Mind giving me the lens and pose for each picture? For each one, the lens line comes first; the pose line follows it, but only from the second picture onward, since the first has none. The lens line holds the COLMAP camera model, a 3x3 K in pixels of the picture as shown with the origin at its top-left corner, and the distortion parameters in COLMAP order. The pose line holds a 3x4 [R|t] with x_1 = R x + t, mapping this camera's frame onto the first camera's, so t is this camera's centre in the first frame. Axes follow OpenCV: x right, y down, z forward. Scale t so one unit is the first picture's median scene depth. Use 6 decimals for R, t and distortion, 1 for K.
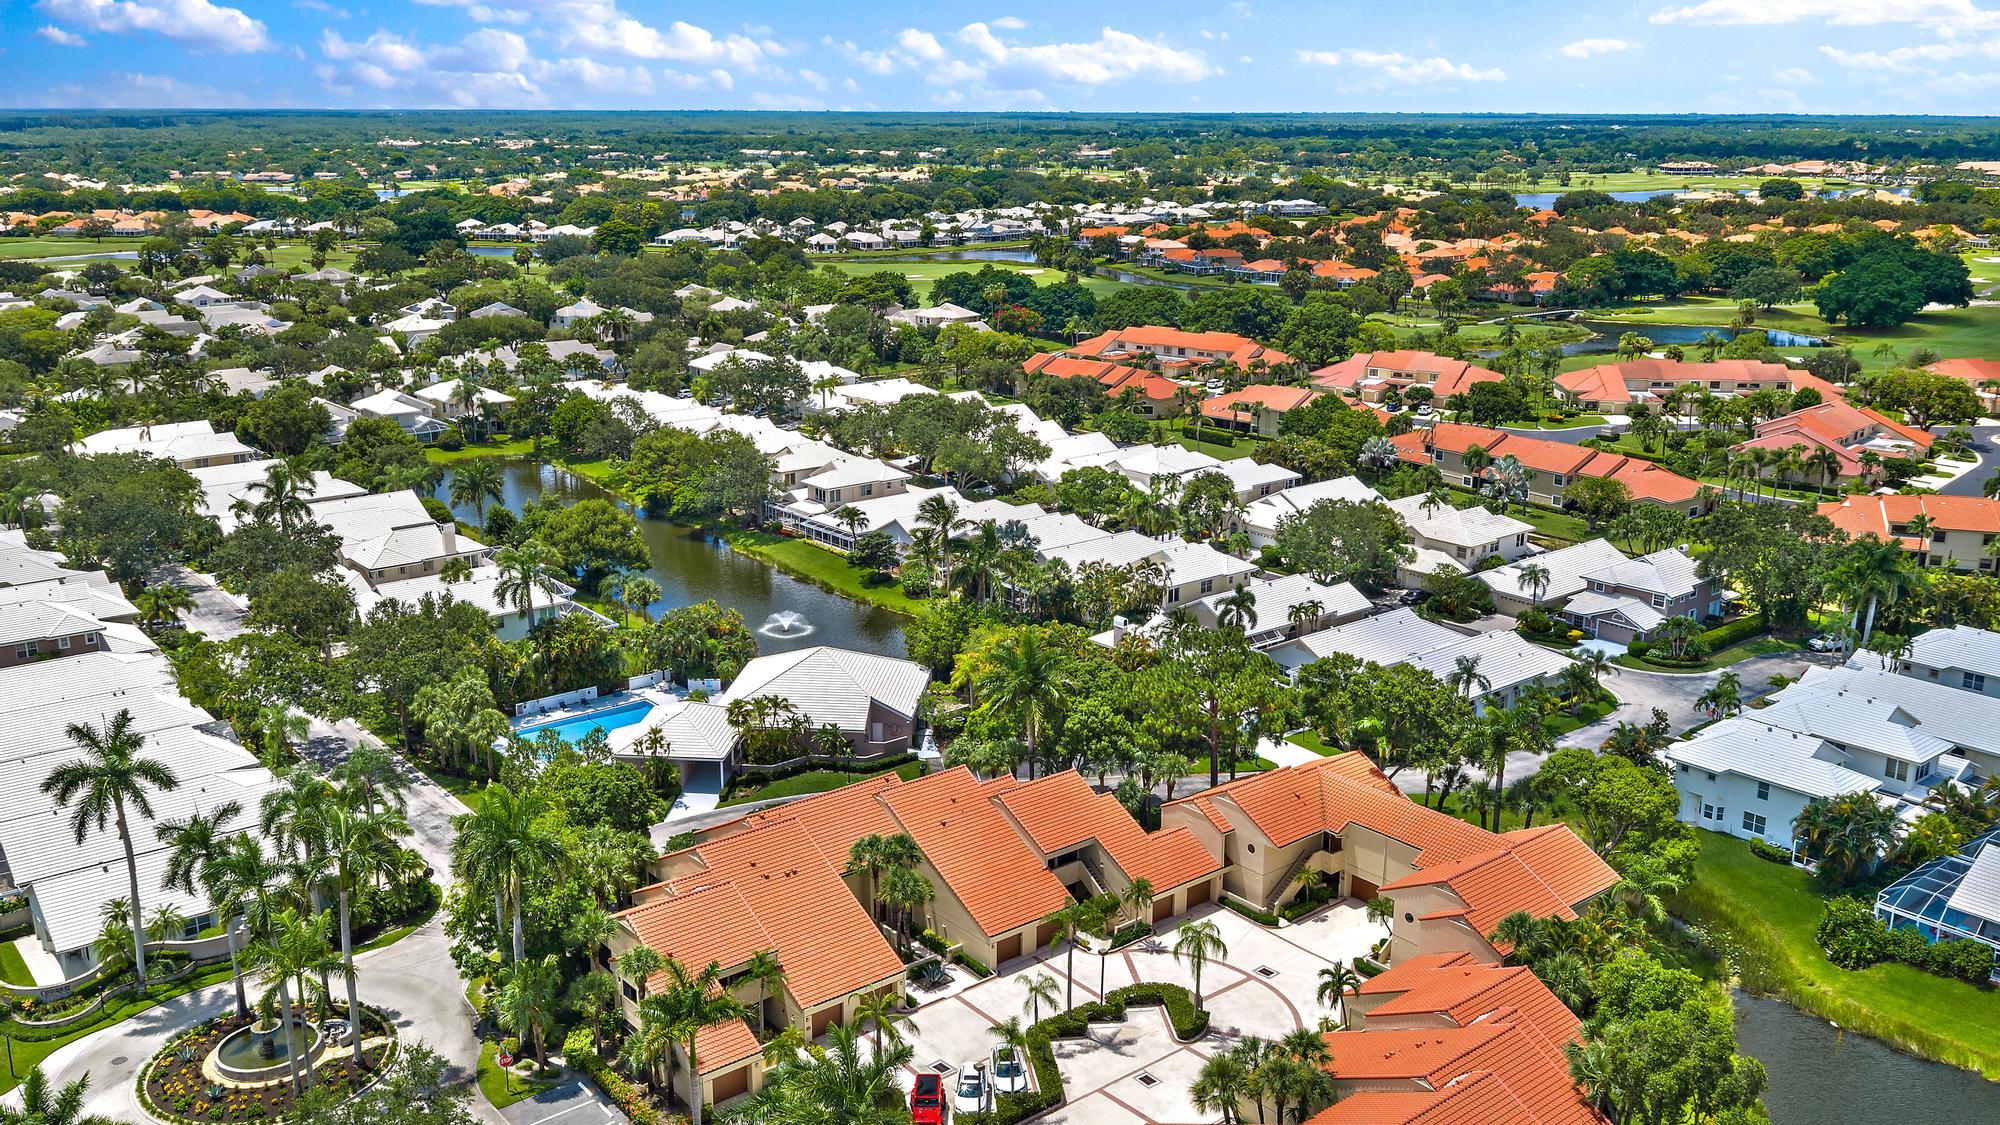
lens RADIAL K [[1704.3, 0, 1000.0], [0, 1704.3, 562.5], [0, 0, 1]] dist [0.039533, -0.063814]
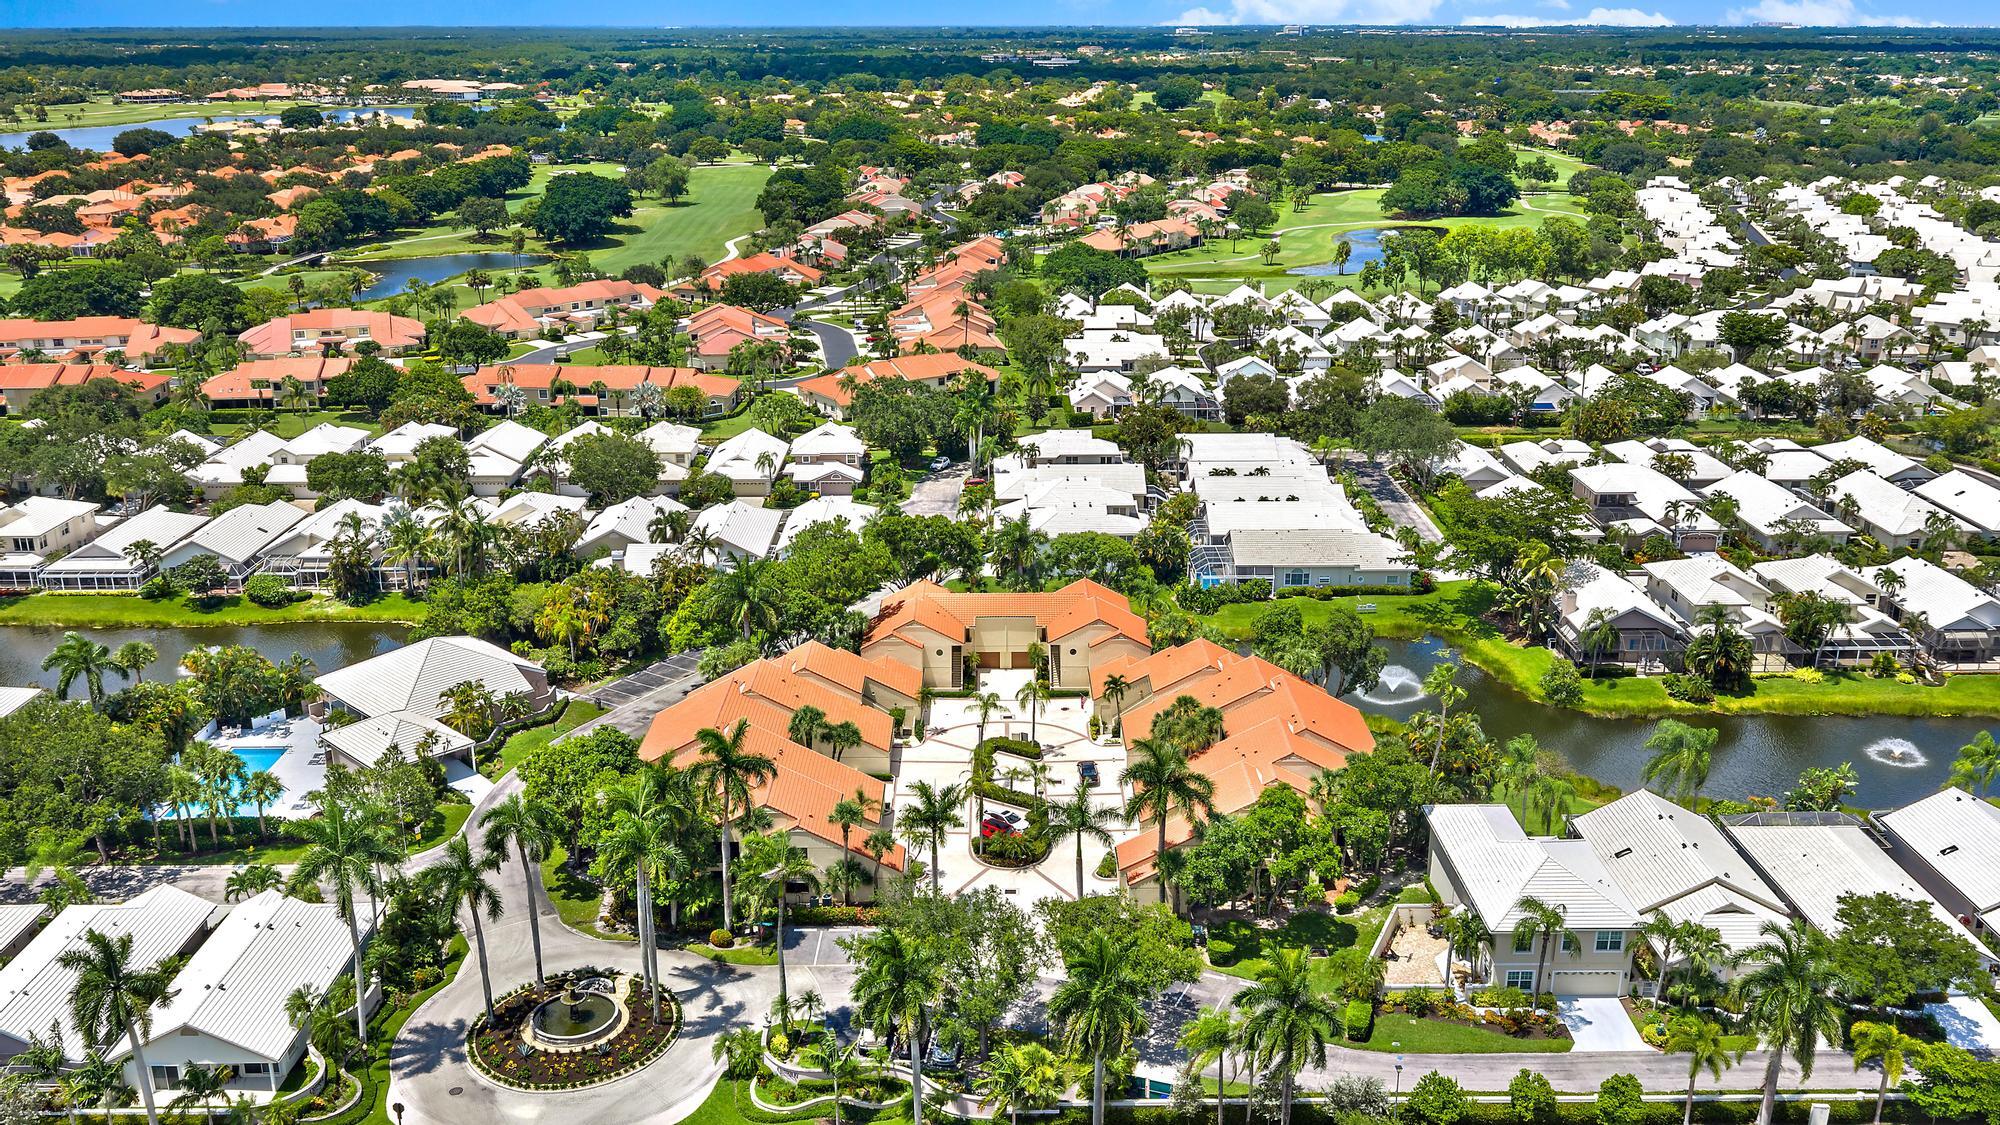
lens RADIAL K [[1704.3, 0, 1000.0], [0, 1704.3, 562.5], [0, 0, 1]] dist [0.039533, -0.063814]
pose [[0.632363, -0.241322, 0.736125, -0.594128], [0.205615, 0.968444, 0.140851, -0.068372], [-0.746886, 0.062289, 0.662028, -0.000758]]
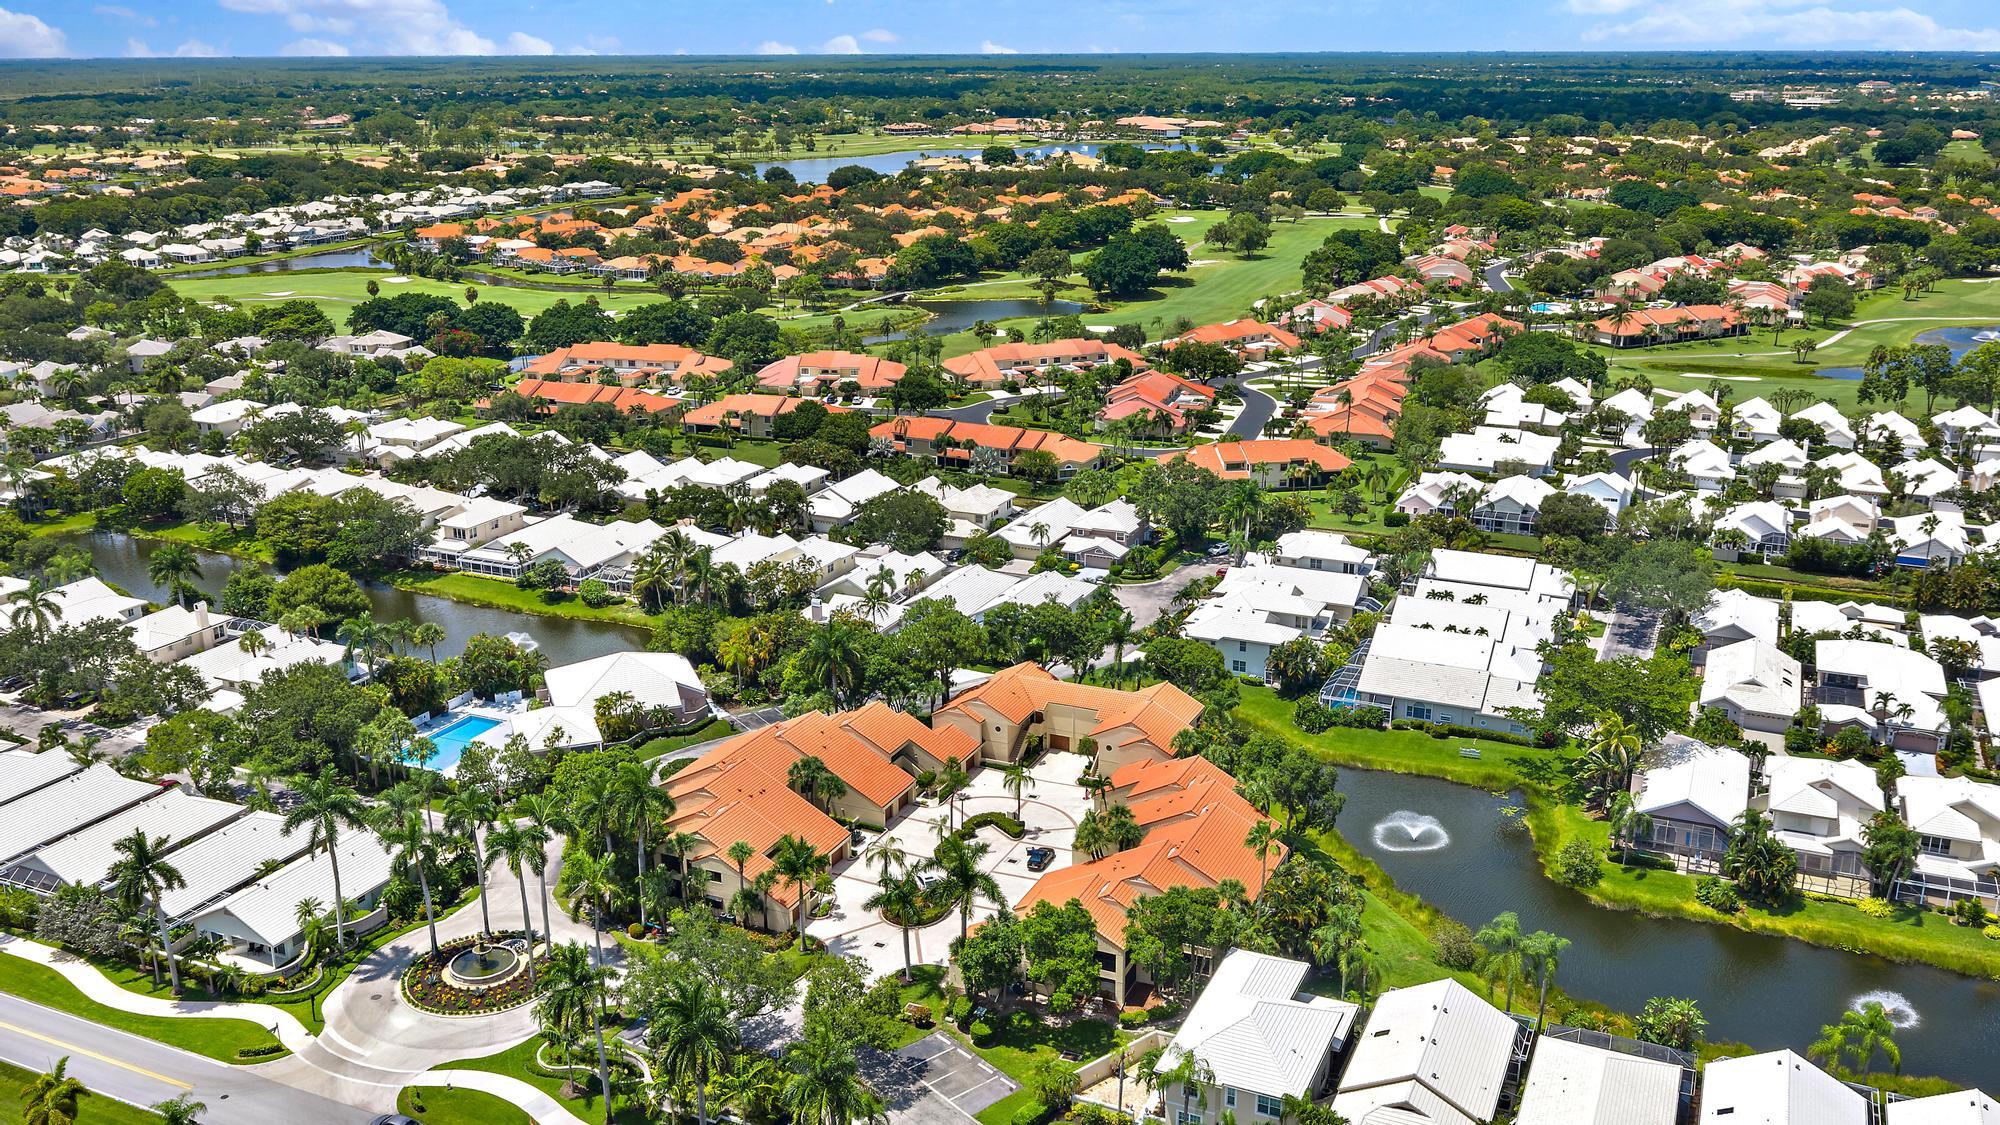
lens RADIAL K [[1704.3, 0, 1000.0], [0, 1704.3, 562.5], [0, 0, 1]] dist [0.039533, -0.063814]
pose [[0.899979, -0.134761, 0.414581, -0.345105], [0.120801, 0.990871, 0.059849, -0.059489], [-0.418862, -0.003781, 0.908042, -0.326475]]
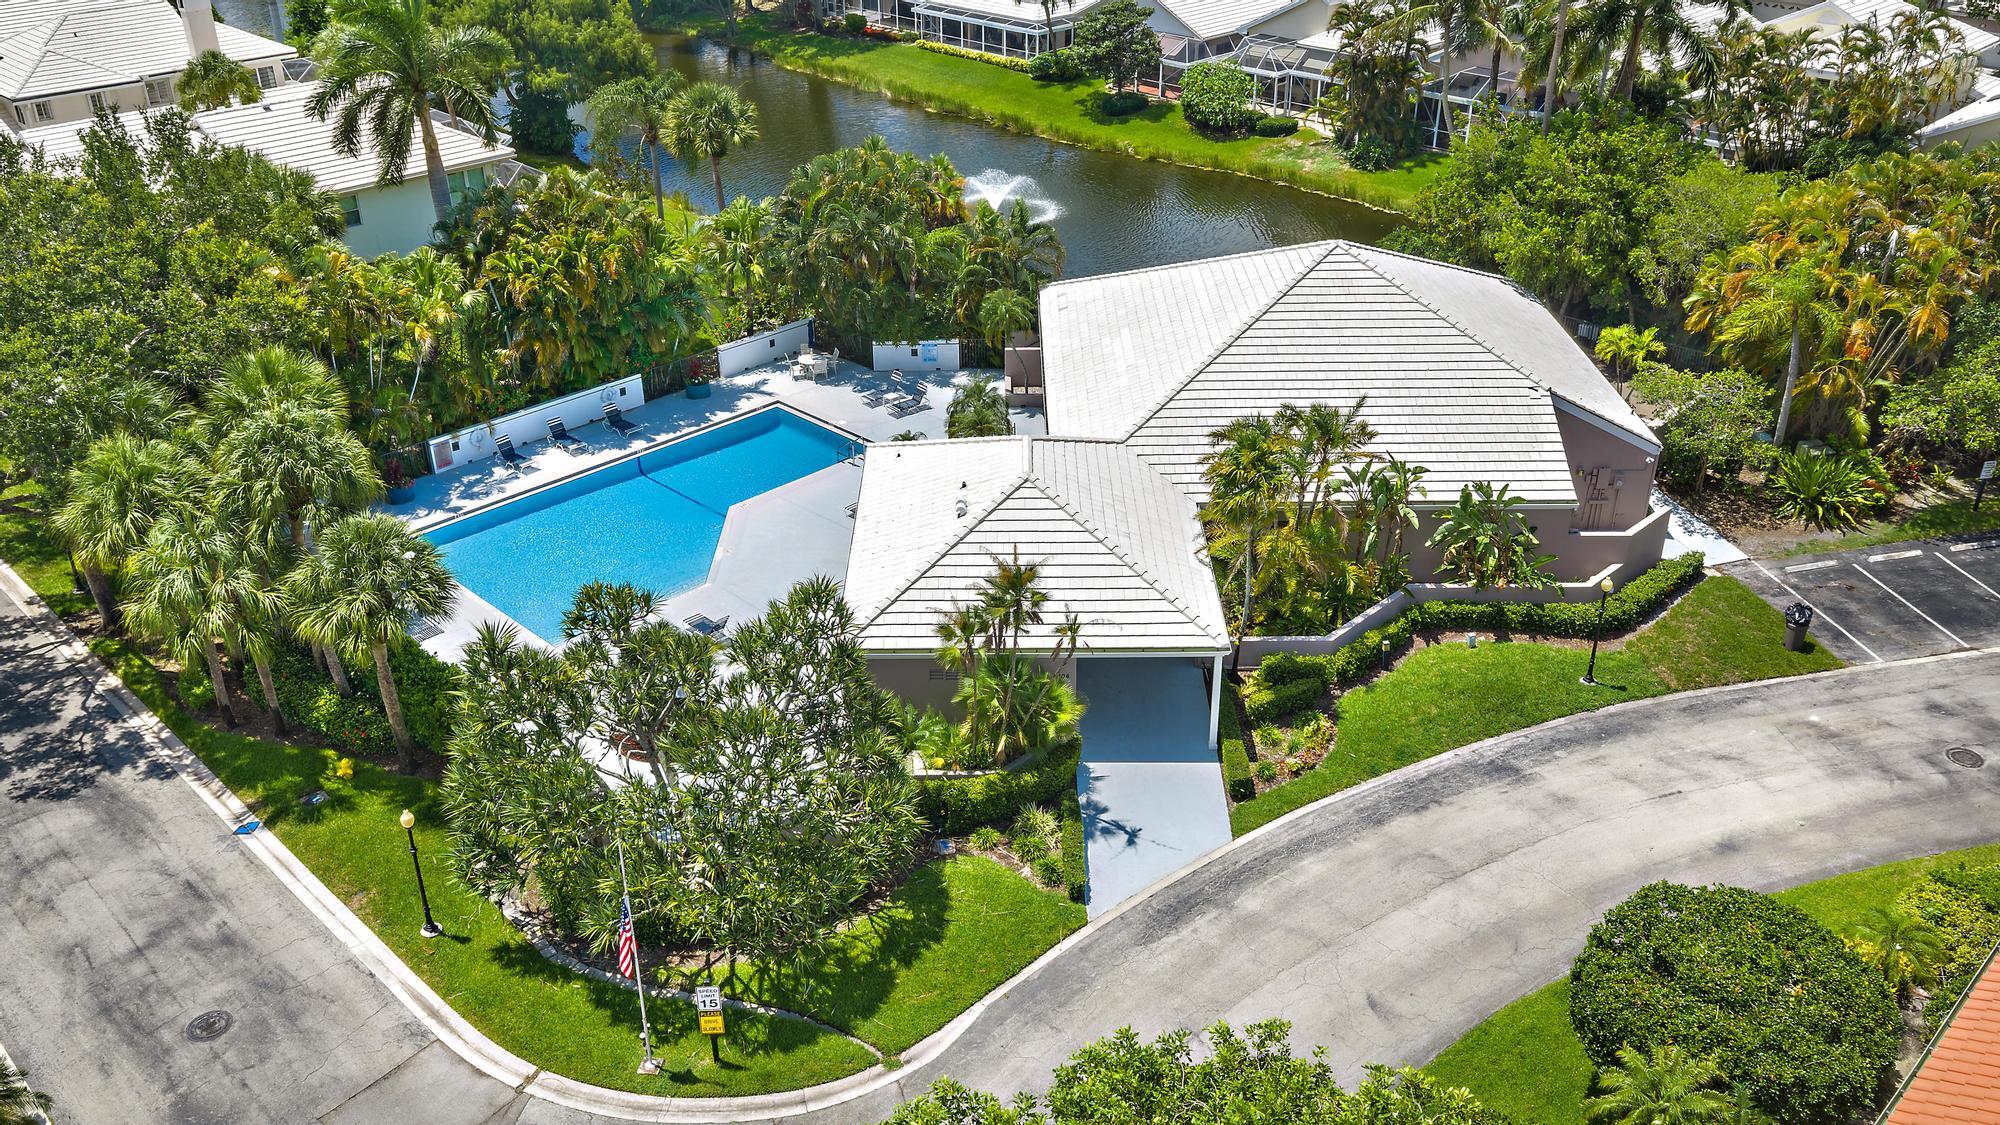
lens RADIAL K [[1662.2, 0, 1000.0], [0, 1662.2, 562.5], [0, 0, 1]] dist [0.031326, -0.074940]
pose [[0.995146, -0.052311, 0.083351, -0.178710], [0.031352, 0.971408, 0.235336, 0.027911], [-0.093279, -0.231580, 0.968333, 0.593518]]
